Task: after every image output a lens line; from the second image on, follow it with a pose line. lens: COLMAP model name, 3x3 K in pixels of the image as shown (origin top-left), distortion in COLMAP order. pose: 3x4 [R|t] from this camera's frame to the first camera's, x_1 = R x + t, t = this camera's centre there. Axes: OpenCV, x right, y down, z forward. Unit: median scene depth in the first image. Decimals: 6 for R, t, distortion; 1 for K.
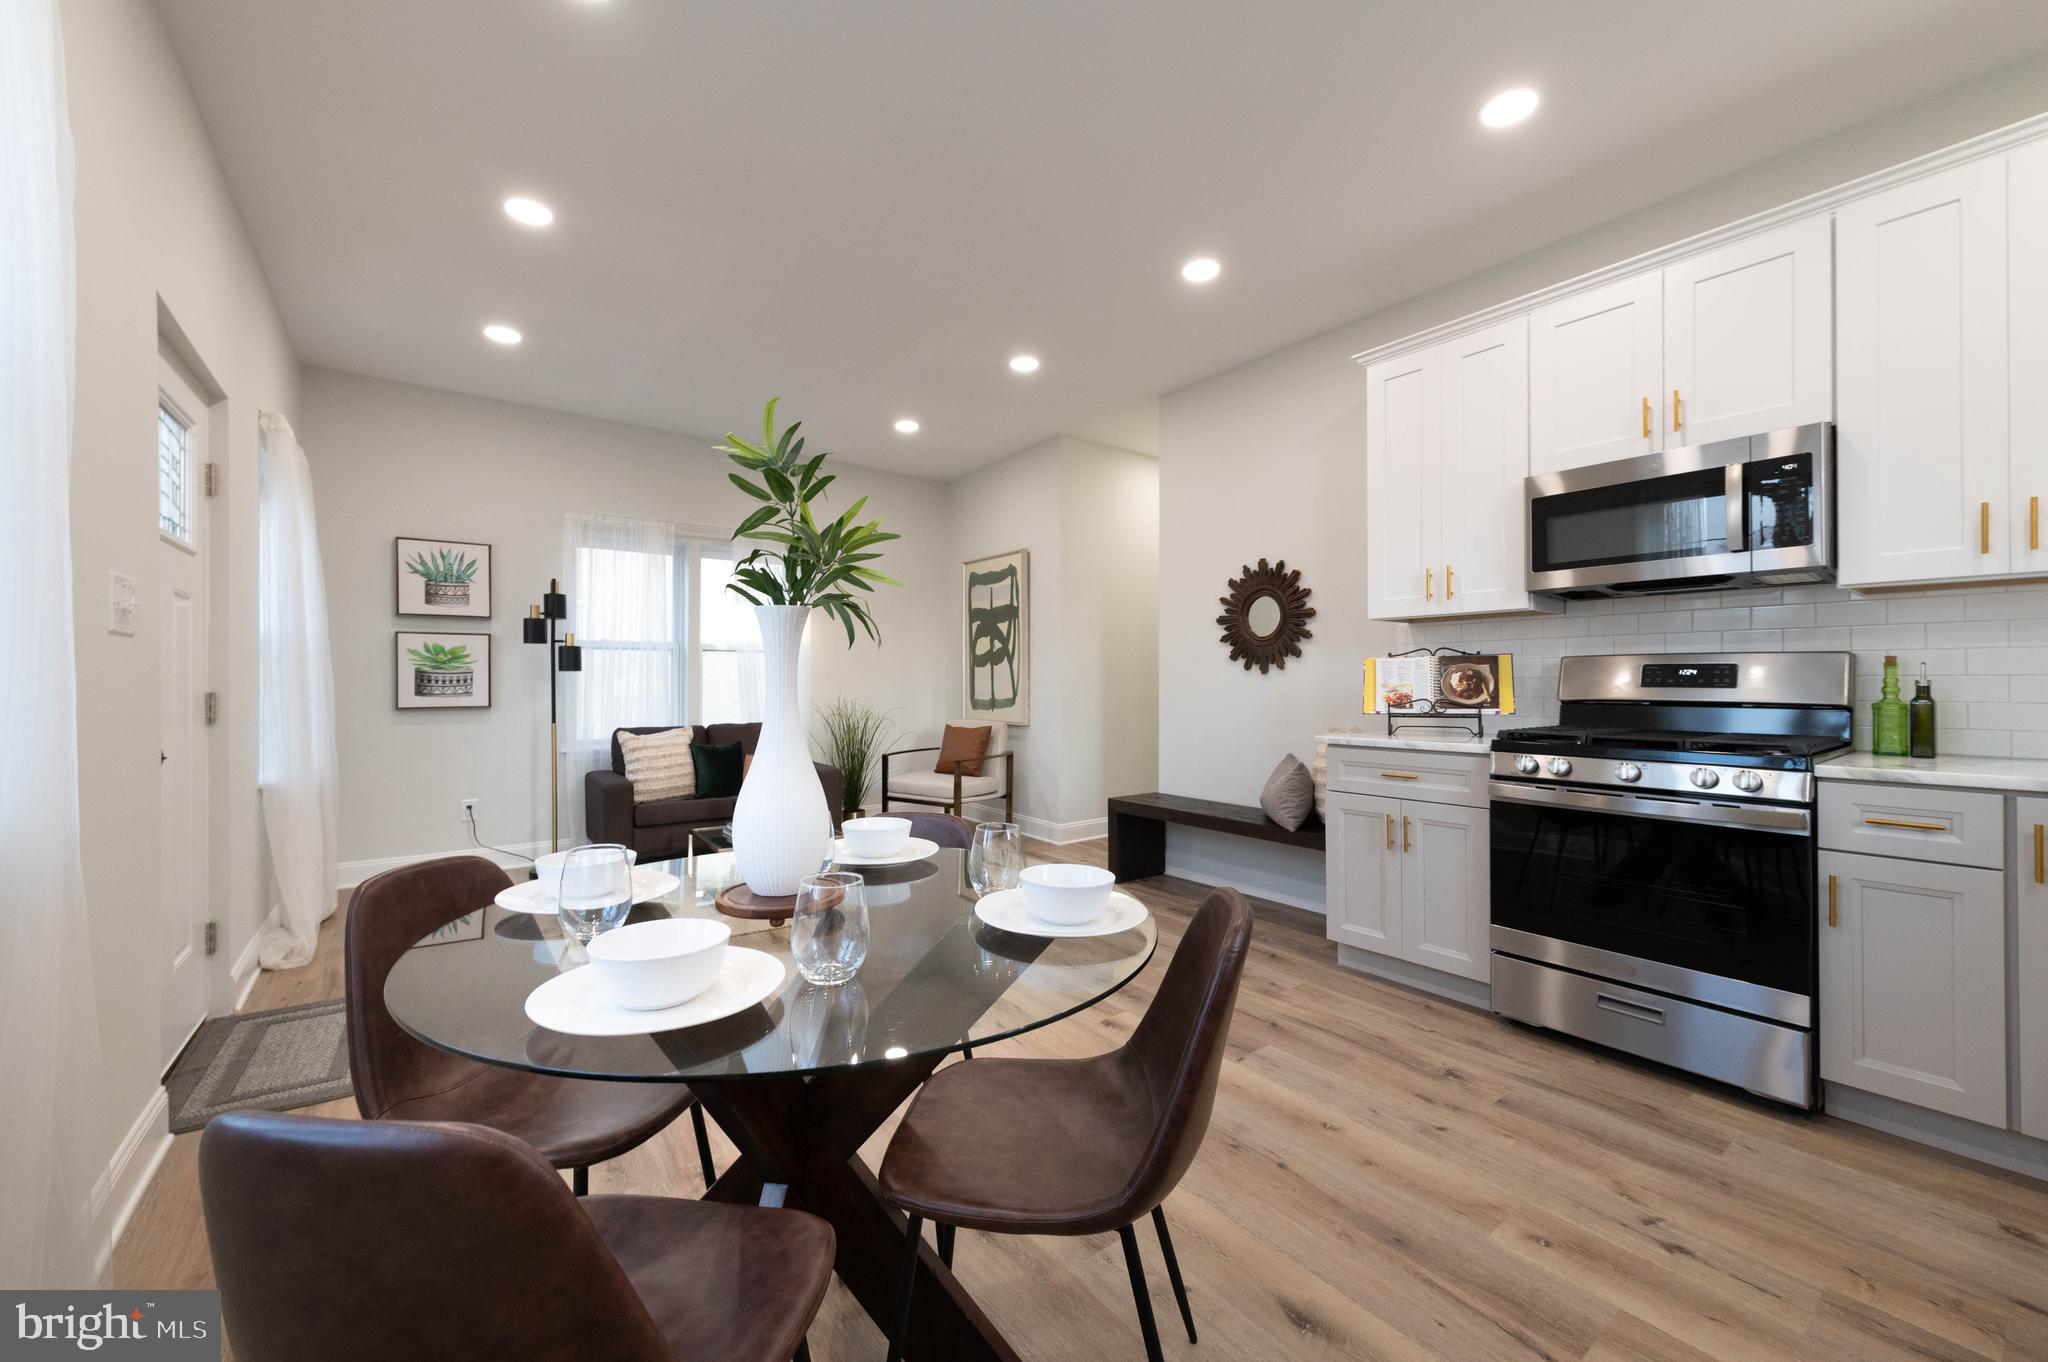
lens RADIAL K [[803.1, 0, 1032.7], [0, 803.1, 677.5], [0, 0, 1]] dist [0.014421, -0.005152]
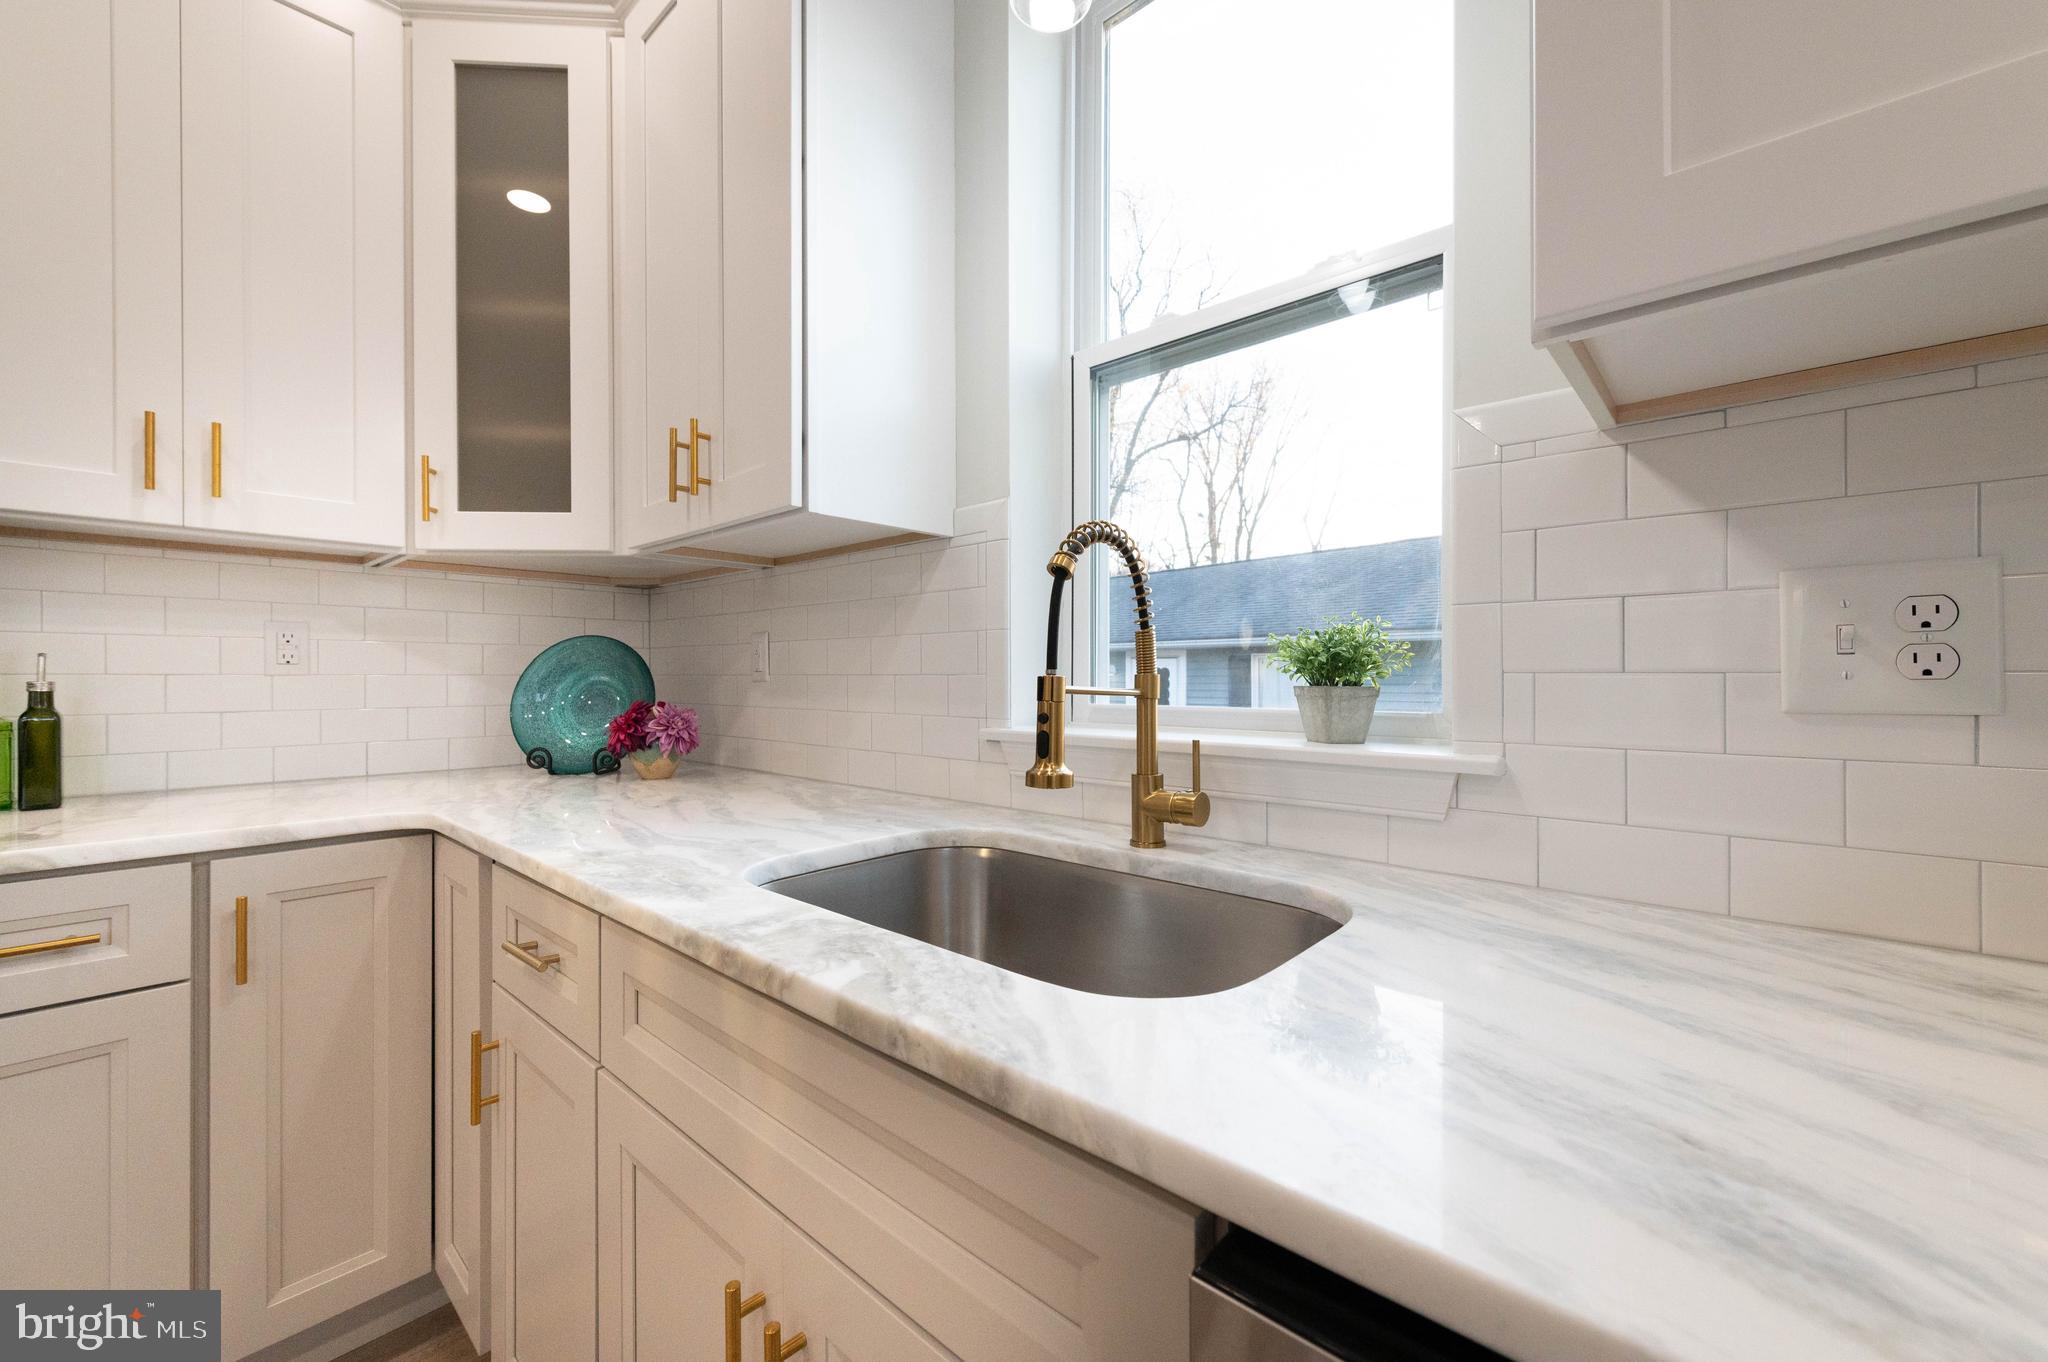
lens RADIAL K [[803.1, 0, 1032.7], [0, 803.1, 677.5], [0, 0, 1]] dist [0.014421, -0.005152]
pose [[-0.180502, 0.002056, 0.983572, 0.258452], [-0.004012, 0.999988, -0.002827, -0.001202], [-0.983566, -0.004456, -0.180492, 0.267862]]
